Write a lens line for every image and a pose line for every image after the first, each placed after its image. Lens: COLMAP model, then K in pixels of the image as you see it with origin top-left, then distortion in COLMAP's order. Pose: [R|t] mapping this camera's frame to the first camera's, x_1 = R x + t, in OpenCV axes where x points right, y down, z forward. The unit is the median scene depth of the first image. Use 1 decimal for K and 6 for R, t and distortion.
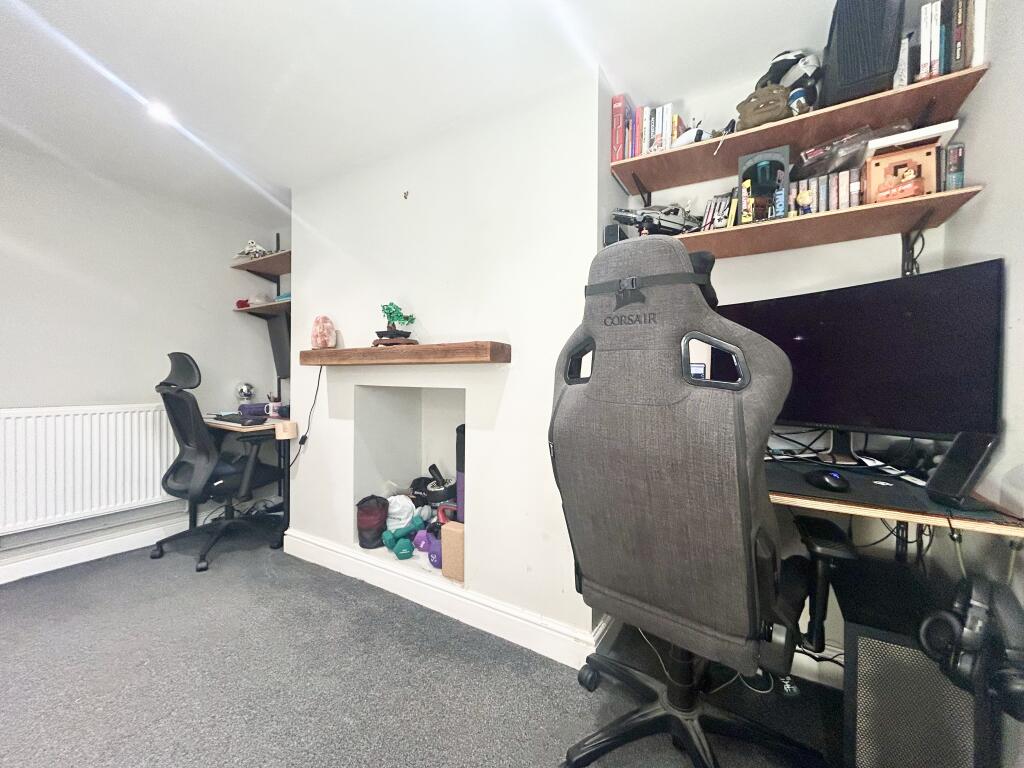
lens RADIAL K [[412.3, 0, 509.2], [0, 412.3, 379.5], [0, 0, 1]] dist [0.001677, -0.000041]
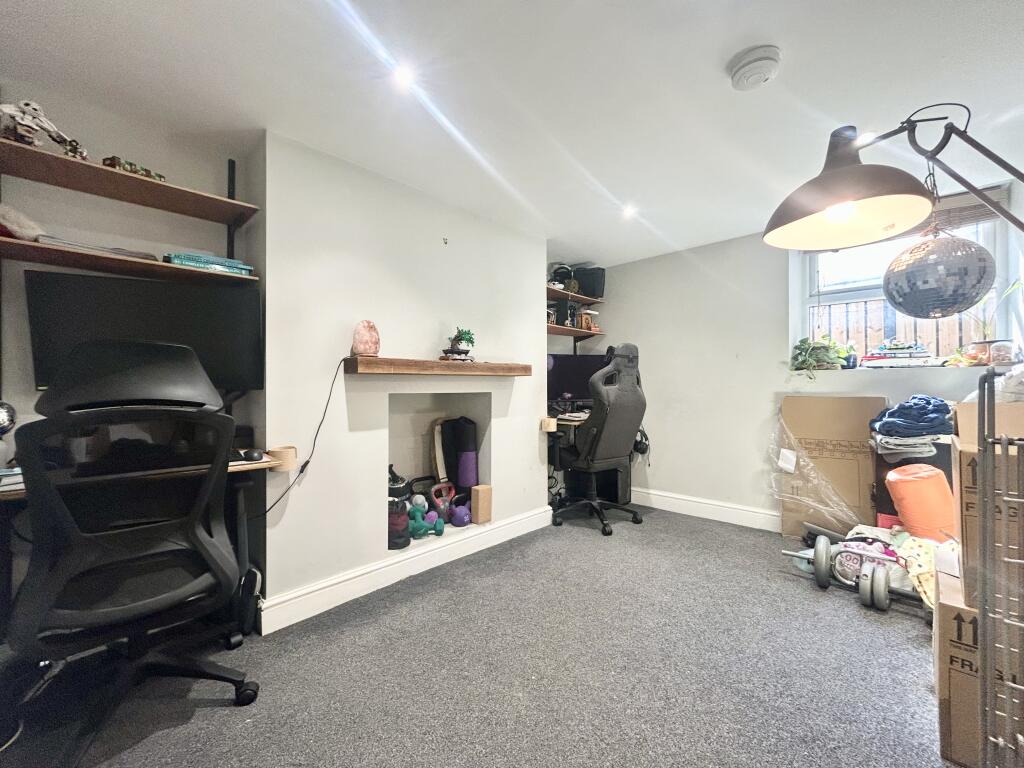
lens RADIAL K [[412.3, 0, 510.2], [0, 412.3, 386.5], [0, 0, 1]] dist [0.001677, -0.000041]
pose [[0.221679, -0.002810, 0.975116, -1.439050], [0.015608, 0.999878, -0.000667, 0.001008], [-0.974995, 0.015367, 0.221696, 0.539892]]
